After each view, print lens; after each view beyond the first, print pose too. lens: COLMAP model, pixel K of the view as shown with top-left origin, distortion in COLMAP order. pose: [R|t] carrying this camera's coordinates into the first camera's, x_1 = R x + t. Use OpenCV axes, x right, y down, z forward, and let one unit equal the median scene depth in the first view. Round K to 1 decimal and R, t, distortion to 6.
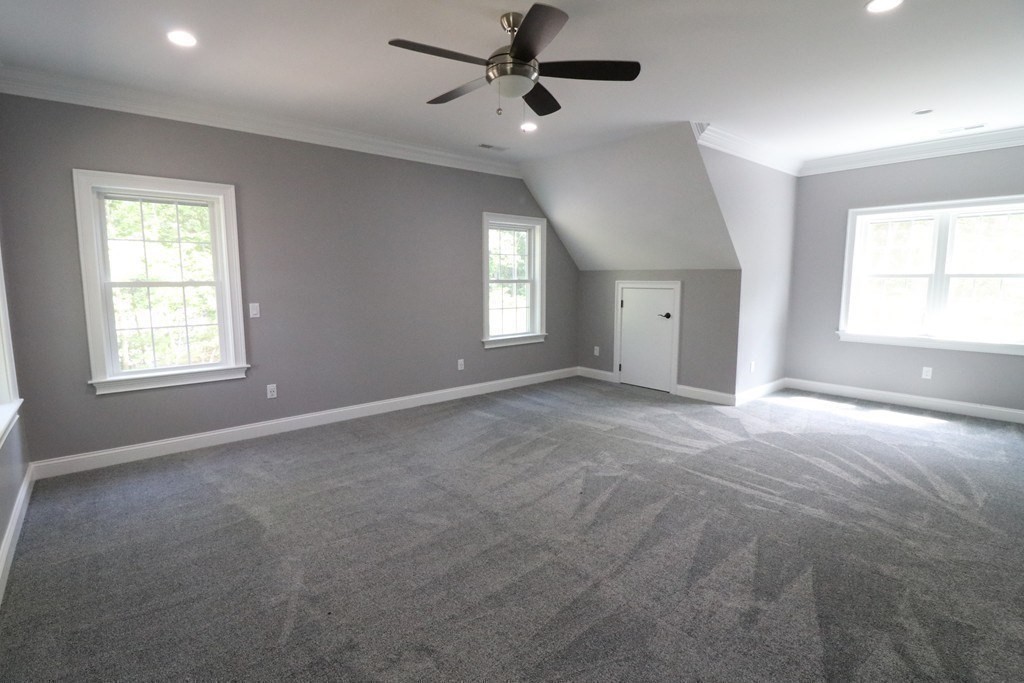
lens RADIAL K [[505.8, 0, 510.3], [0, 505.8, 344.0], [0, 0, 1]] dist [-0.002023, -0.000124]
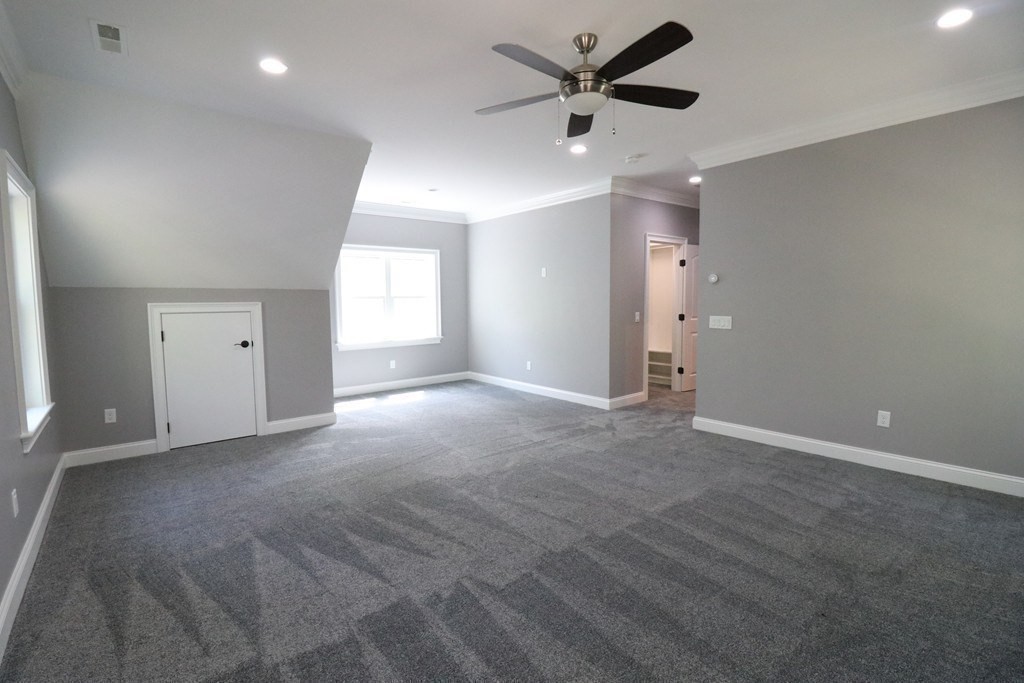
lens RADIAL K [[475.1, 0, 509.7], [0, 475.1, 340.2], [0, 0, 1]] dist [-0.008295, -0.005154]
pose [[0.007954, -0.082552, 0.996555, -0.474170], [0.139838, 0.986886, 0.080635, -0.066983], [-0.990142, 0.138715, 0.019393, 0.575767]]
